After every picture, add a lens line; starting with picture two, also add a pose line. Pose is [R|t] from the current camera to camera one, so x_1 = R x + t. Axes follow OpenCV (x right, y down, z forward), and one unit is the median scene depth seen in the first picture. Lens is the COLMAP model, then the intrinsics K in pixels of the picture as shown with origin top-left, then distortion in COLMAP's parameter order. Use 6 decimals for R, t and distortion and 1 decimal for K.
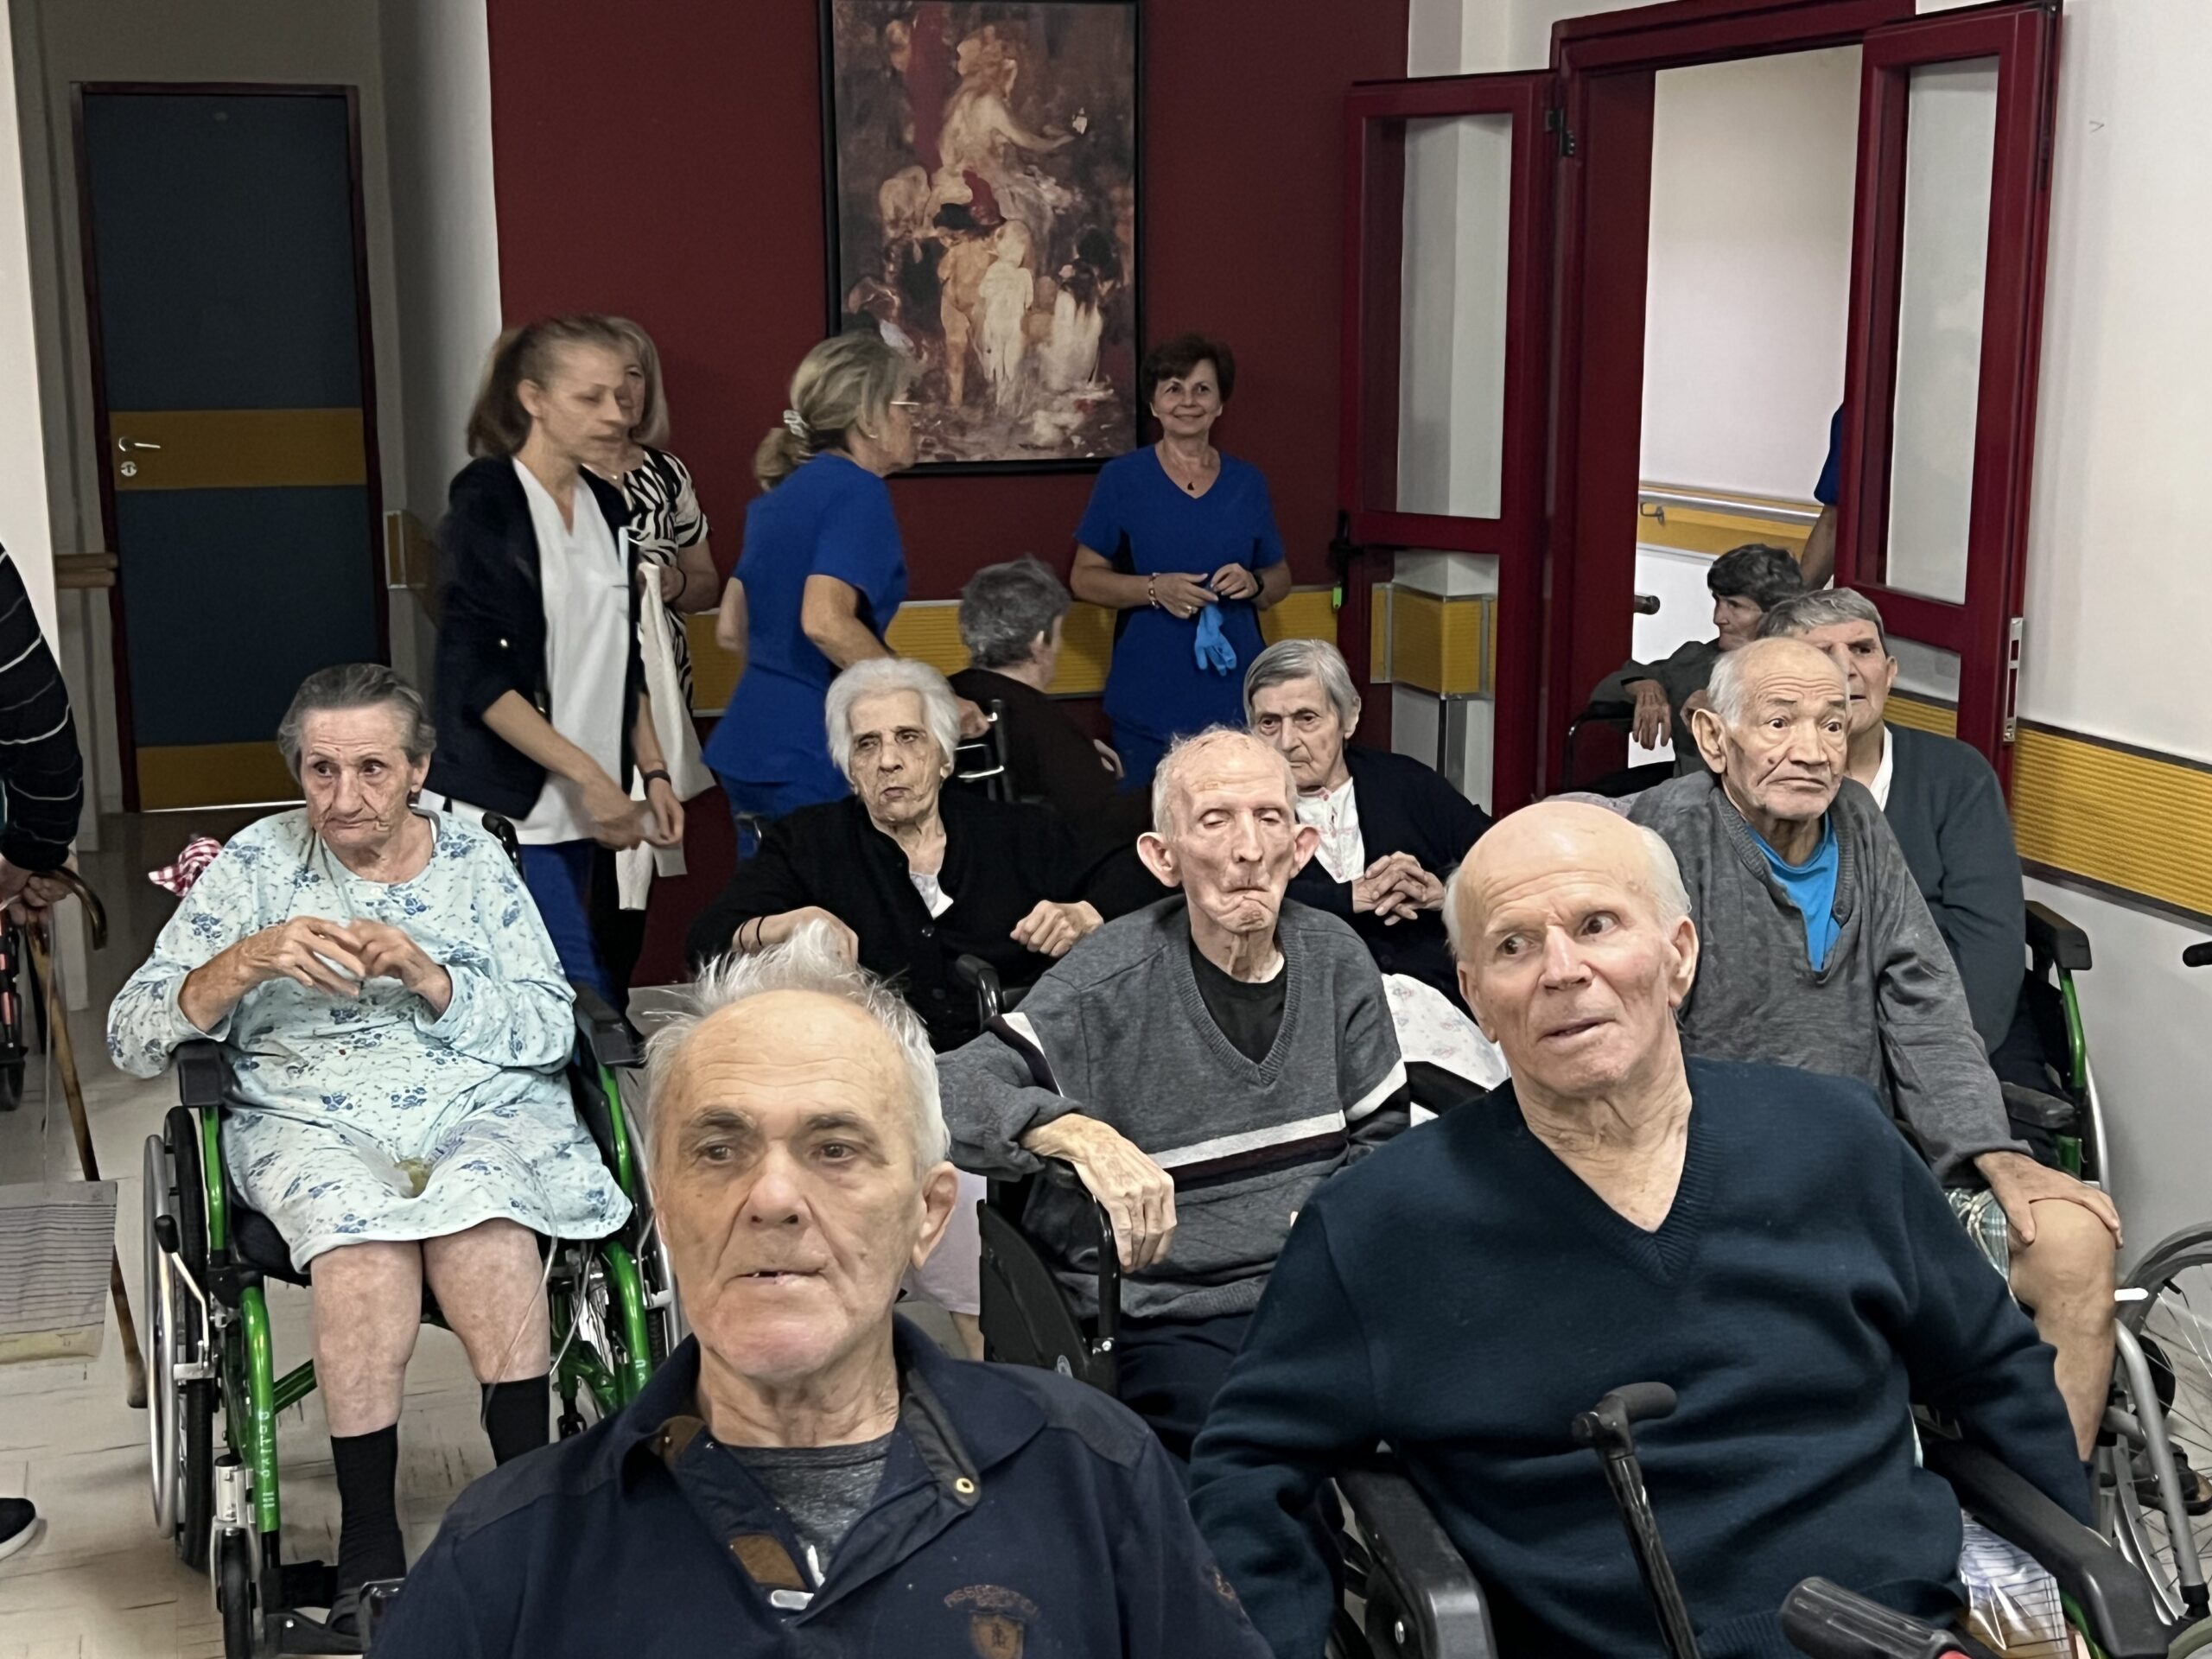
lens RADIAL K [[3124.2, 0, 1106.0], [0, 3124.2, 829.5], [0, 0, 1]] dist [0.008821, 0.068721]
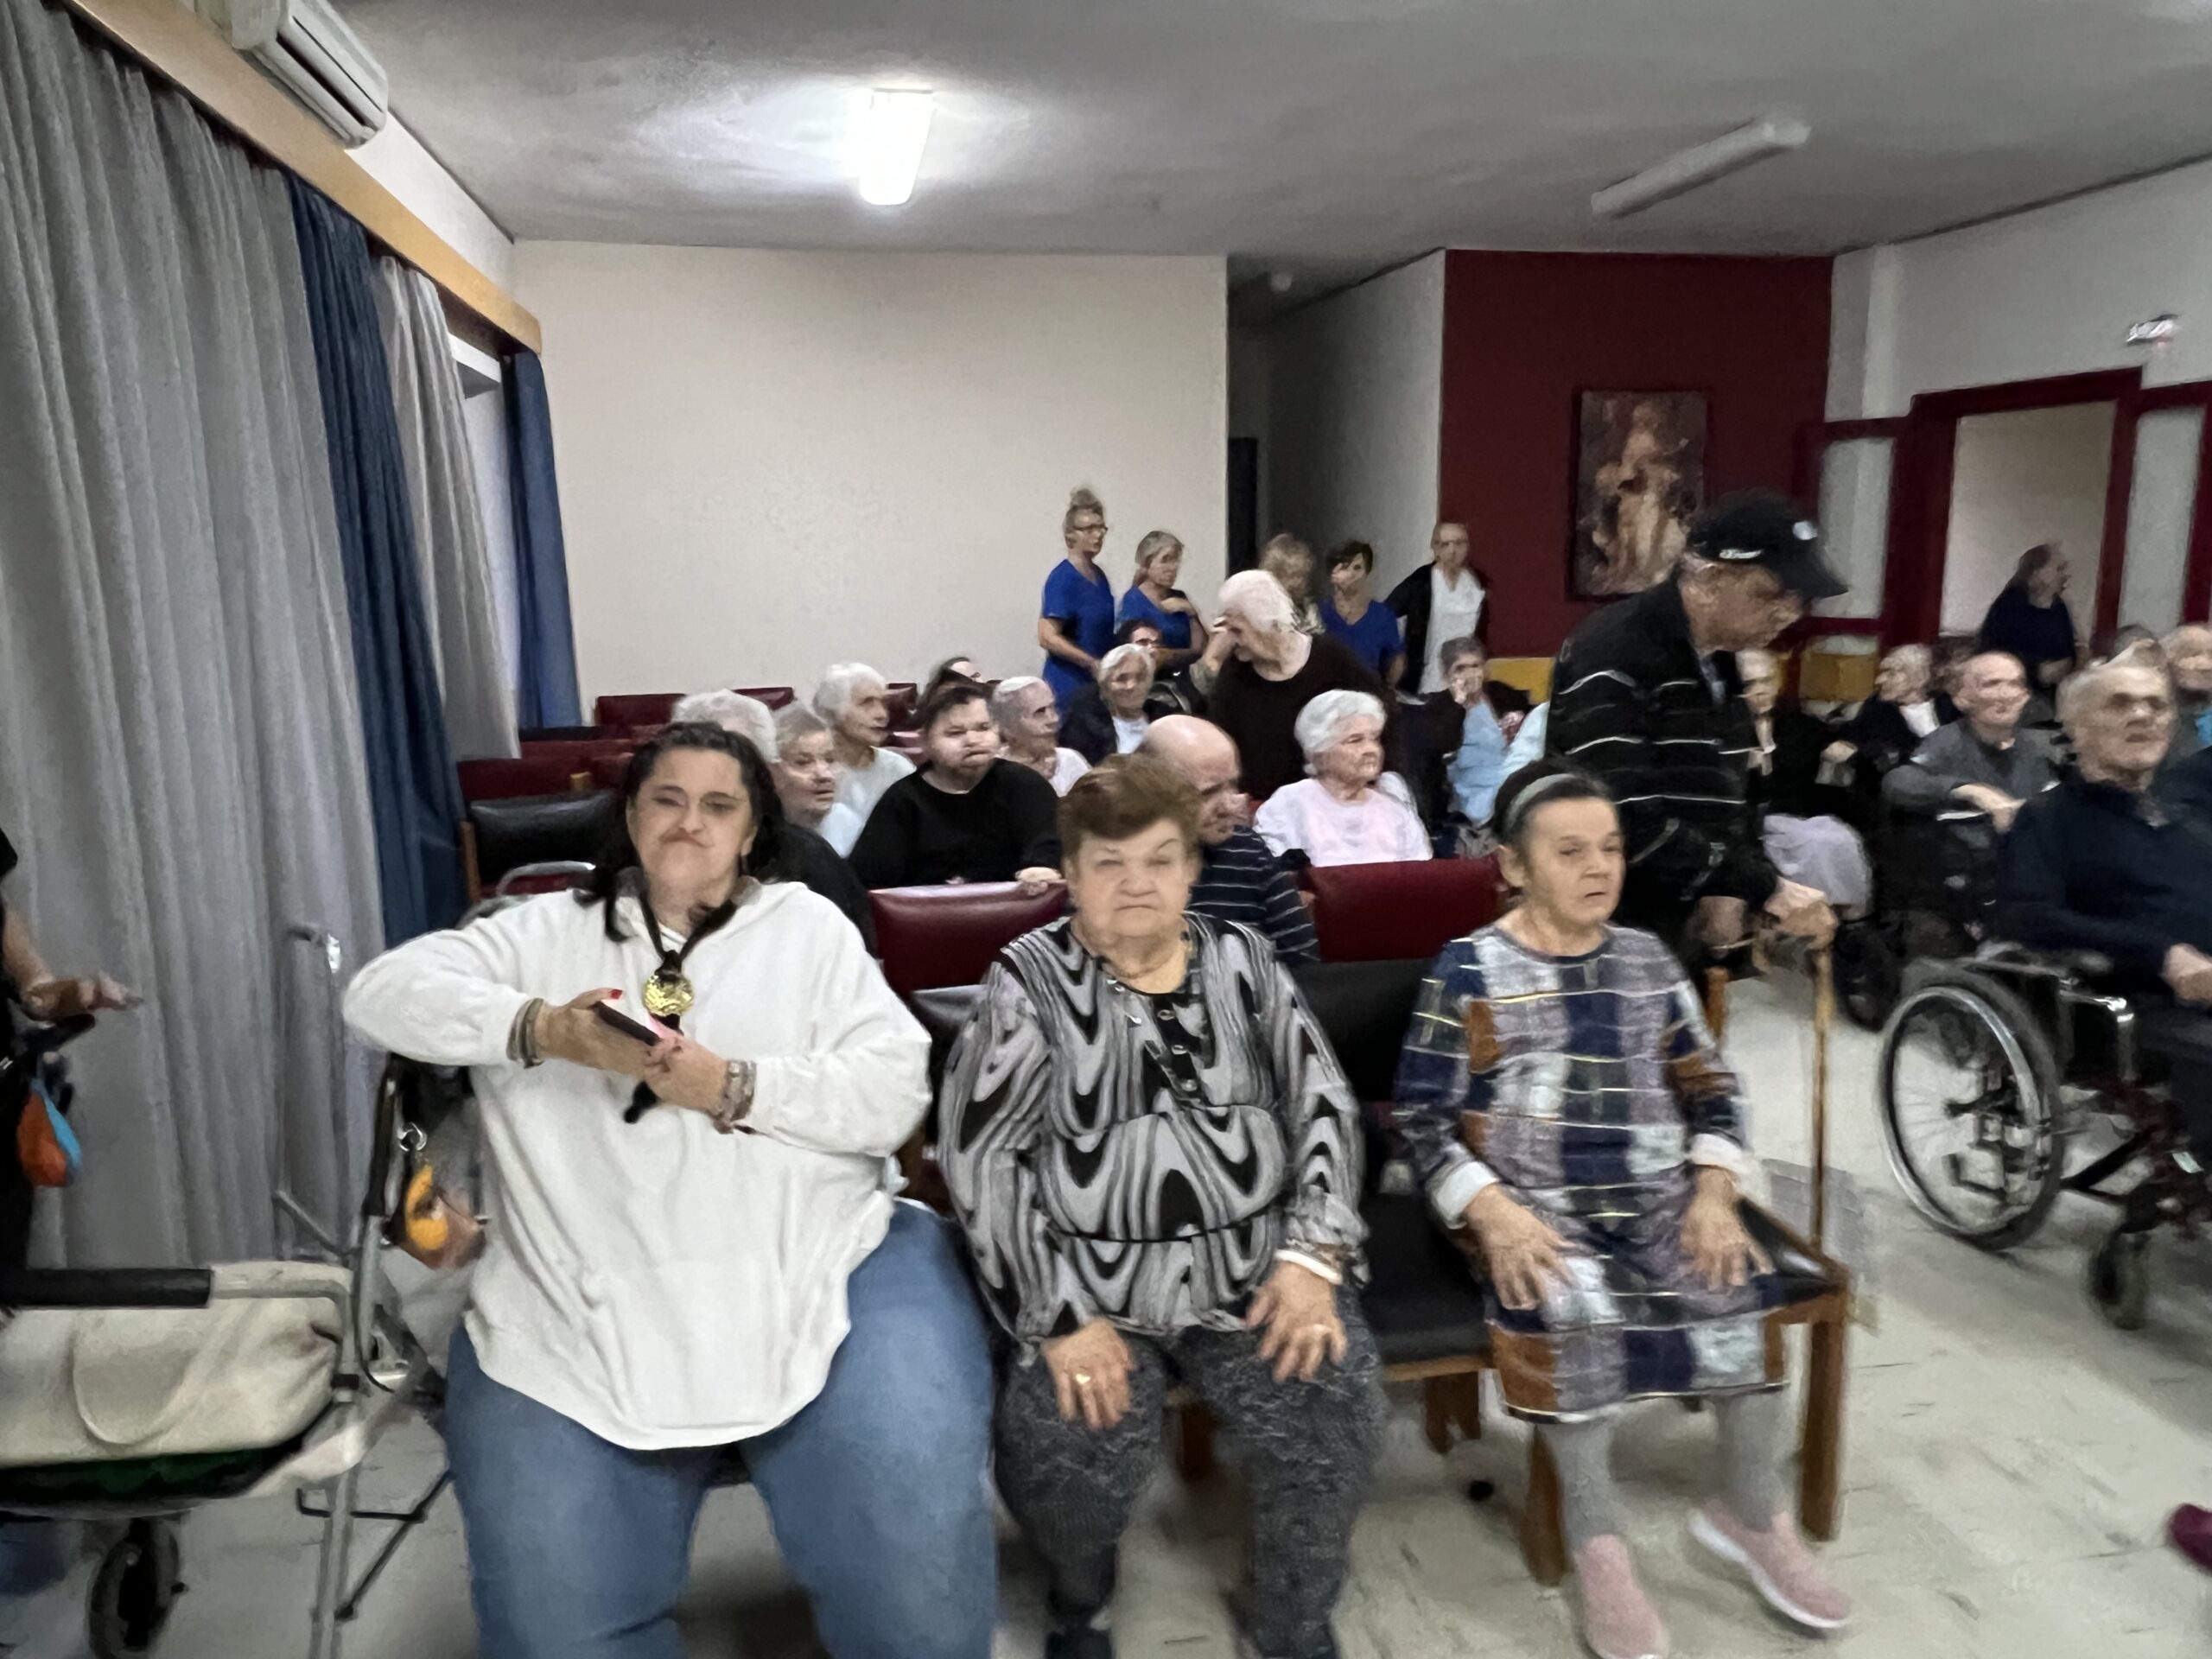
lens RADIAL K [[1765.4, 0, 1107.5], [0, 1765.4, 780.6], [0, 0, 1]] dist [0.002684, 0.001110]
pose [[0.992935, 0.006880, -0.118463, -0.271166], [-0.011776, 0.999103, -0.040678, 0.074425], [0.118077, 0.041786, 0.992125, -0.303731]]
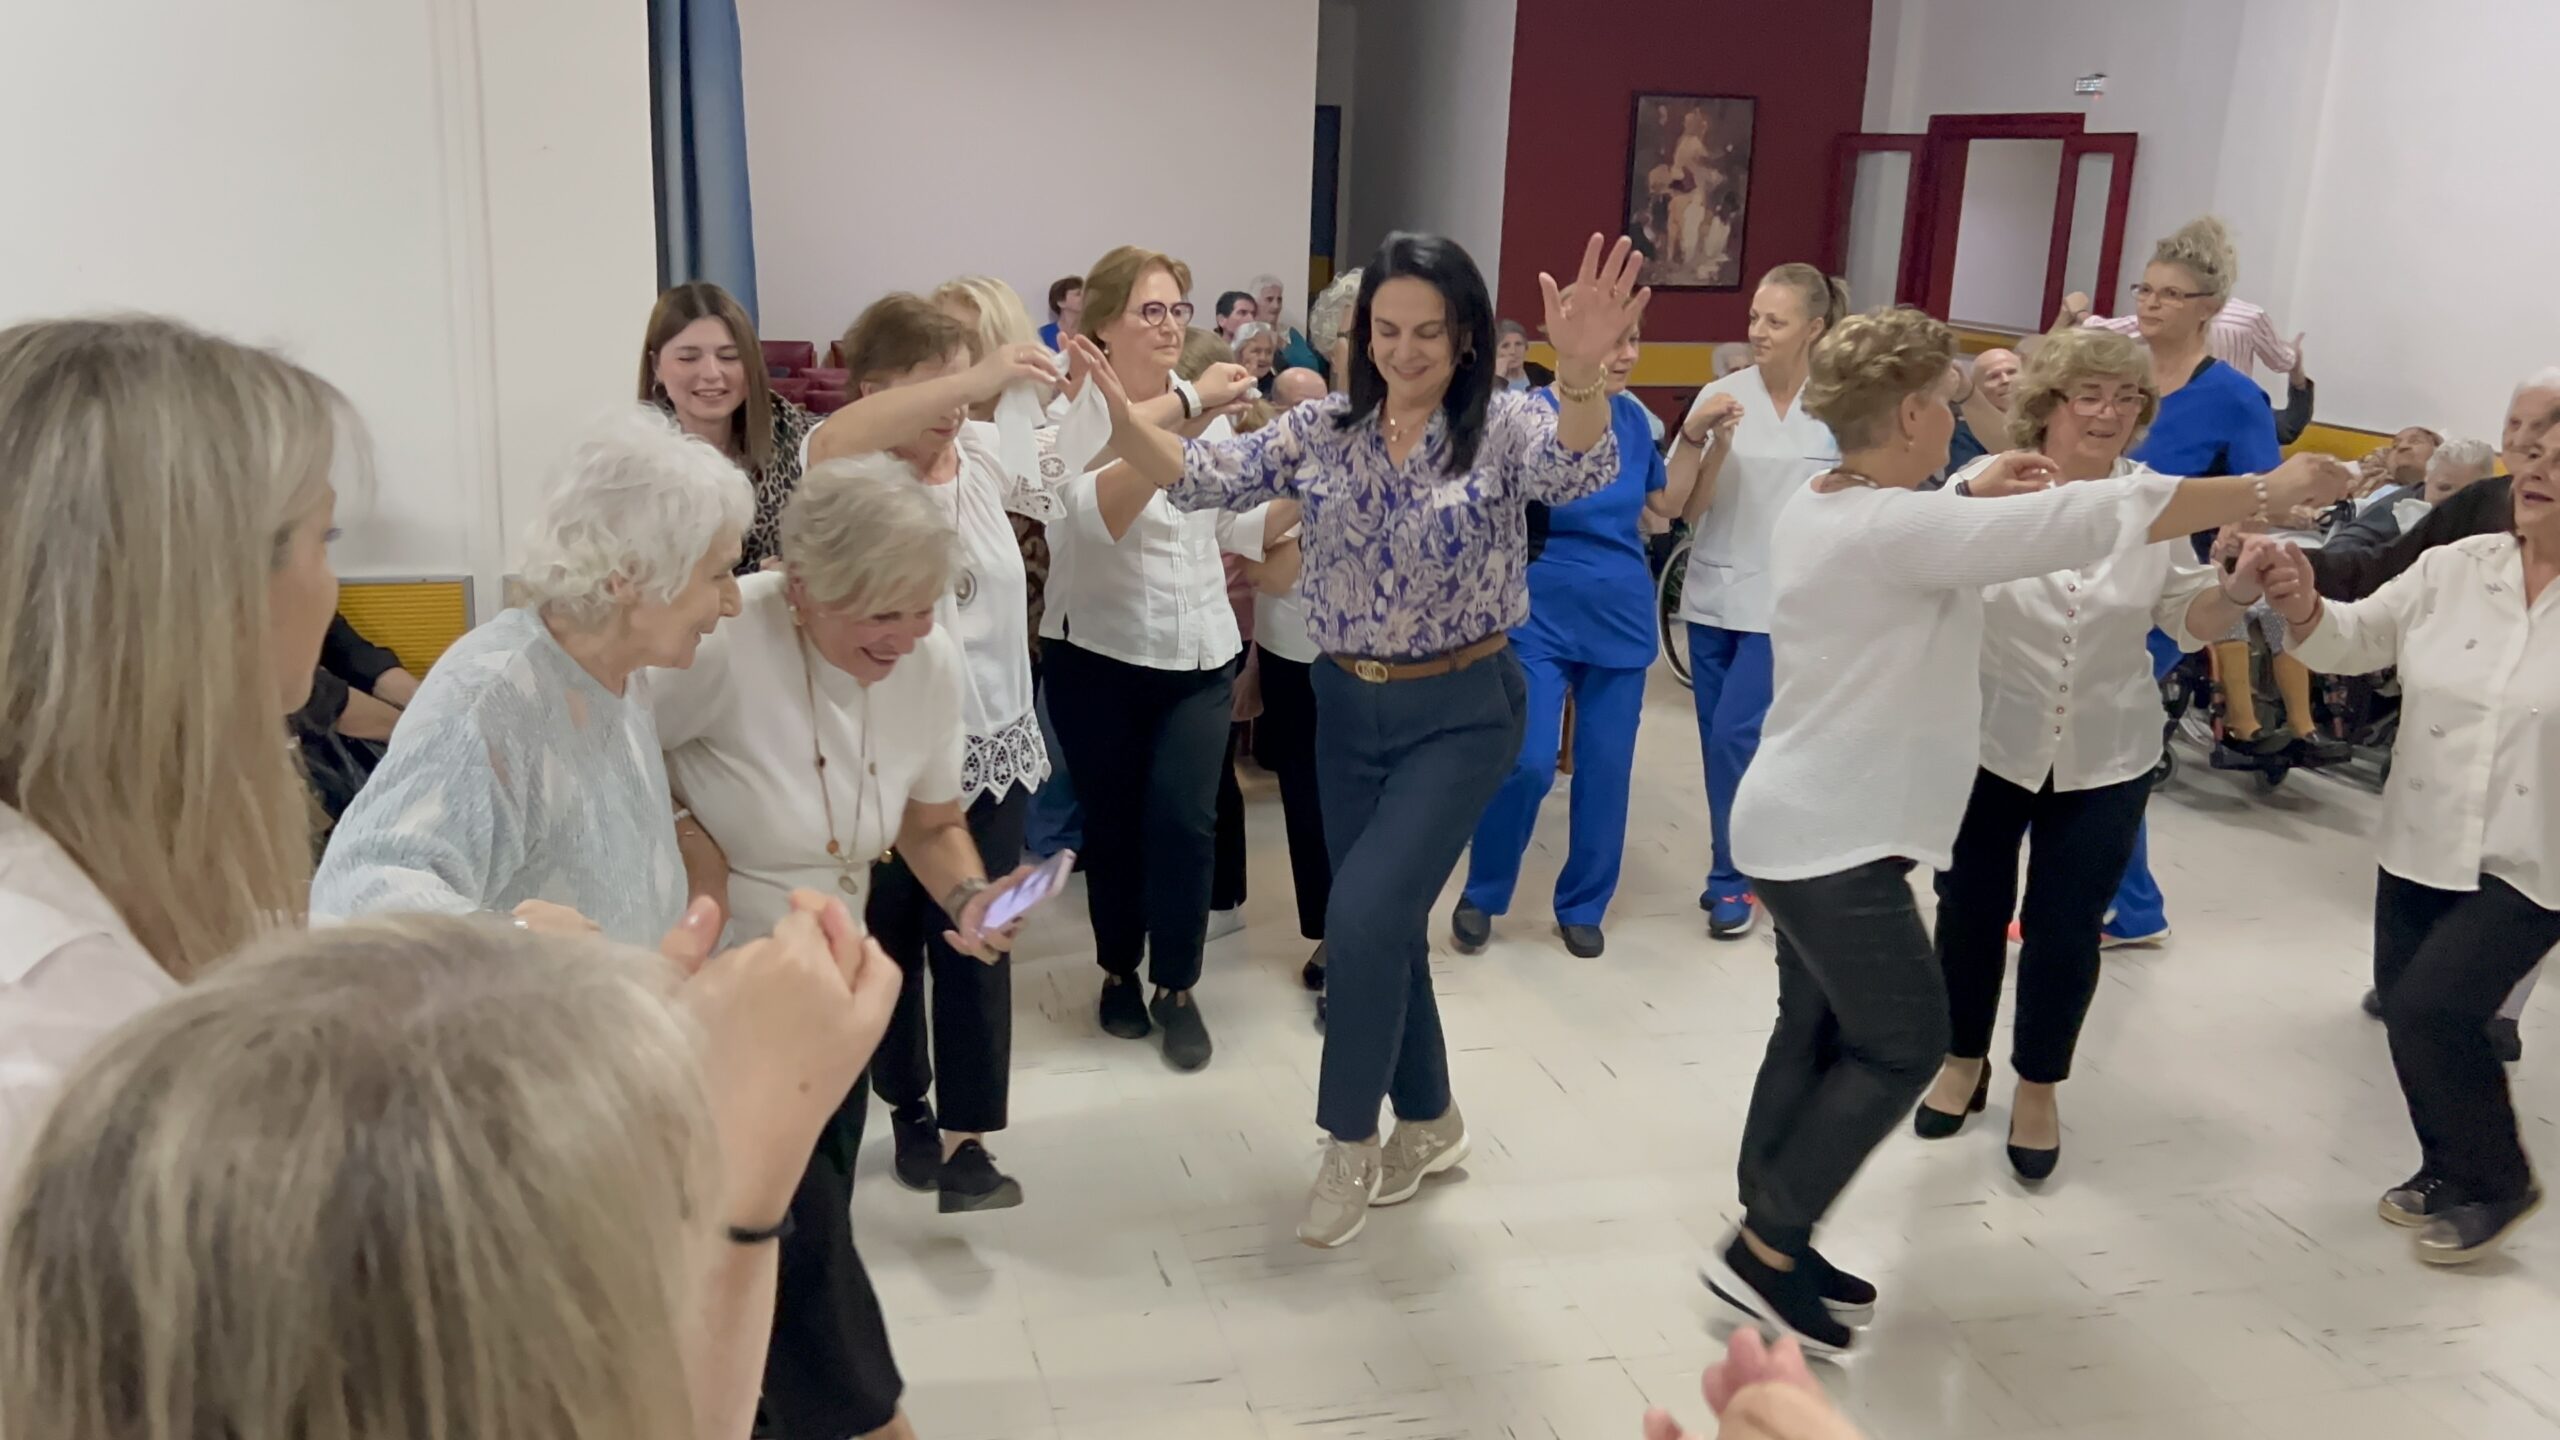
lens RADIAL K [[2196.2, 0, 1280.0], [0, 2196.2, 720.0], [0, 0, 1]] dist [0.005517, 0.000466]
pose [[0.997743, 0.045134, -0.049722, -0.258734], [-0.041684, 0.996790, 0.068352, 0.122041], [0.052648, -0.066125, 0.996421, -0.786662]]
